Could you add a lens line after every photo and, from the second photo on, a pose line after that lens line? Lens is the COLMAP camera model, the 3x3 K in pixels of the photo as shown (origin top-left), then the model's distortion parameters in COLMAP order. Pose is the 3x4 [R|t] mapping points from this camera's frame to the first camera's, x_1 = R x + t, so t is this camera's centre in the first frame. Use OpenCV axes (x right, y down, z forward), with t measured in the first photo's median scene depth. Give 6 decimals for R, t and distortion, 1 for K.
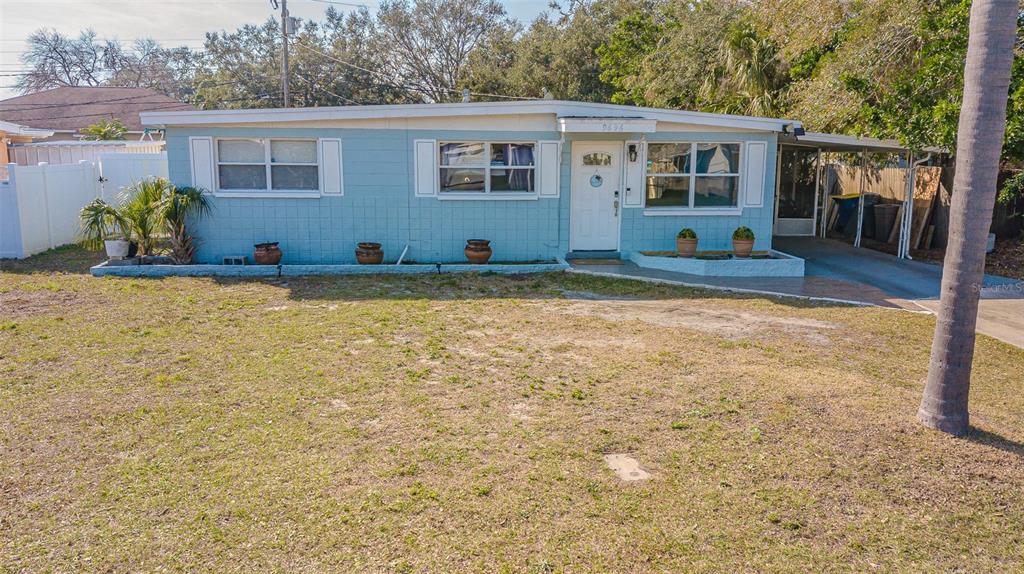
lens RADIAL K [[808.8, 0, 514.3], [0, 808.8, 289.6], [0, 0, 1]] dist [0.021087, -0.002352]
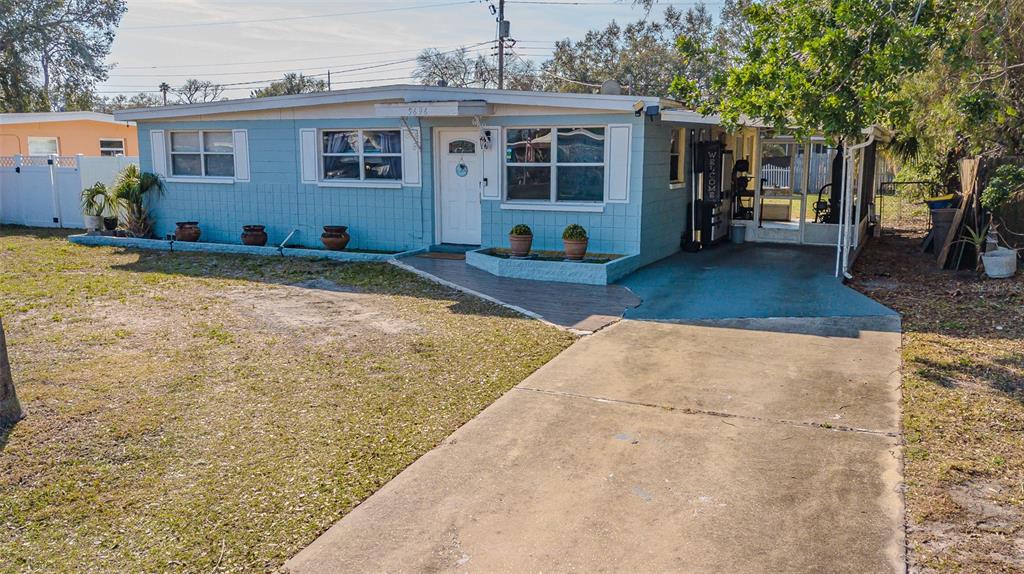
lens RADIAL K [[808.8, 0, 514.3], [0, 808.8, 289.6], [0, 0, 1]] dist [0.021087, -0.002352]
pose [[0.879224, 0.075304, -0.470419, 0.629221], [-0.076146, 0.996947, 0.017271, -0.017313], [0.470284, 0.020636, 0.882274, 0.207113]]
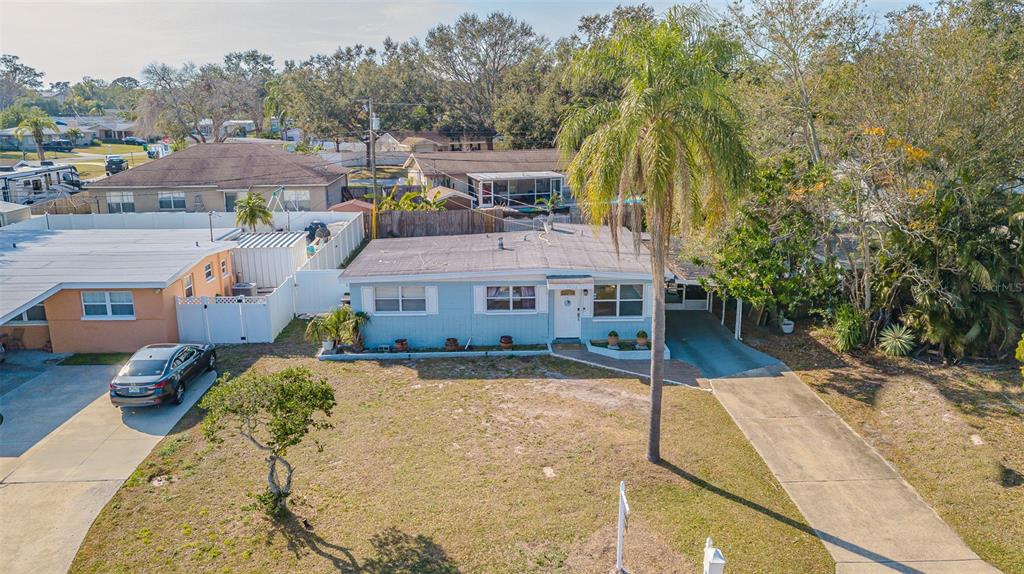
lens RADIAL K [[756.4, 0, 512.0], [0, 756.4, 287.0], [0, 0, 1]] dist [0.097630, -0.000579]
pose [[0.998808, -0.004380, -0.048606, 0.058408], [0.007212, 0.998276, 0.058247, -0.287889], [0.048267, -0.058528, 0.997118, -0.824817]]
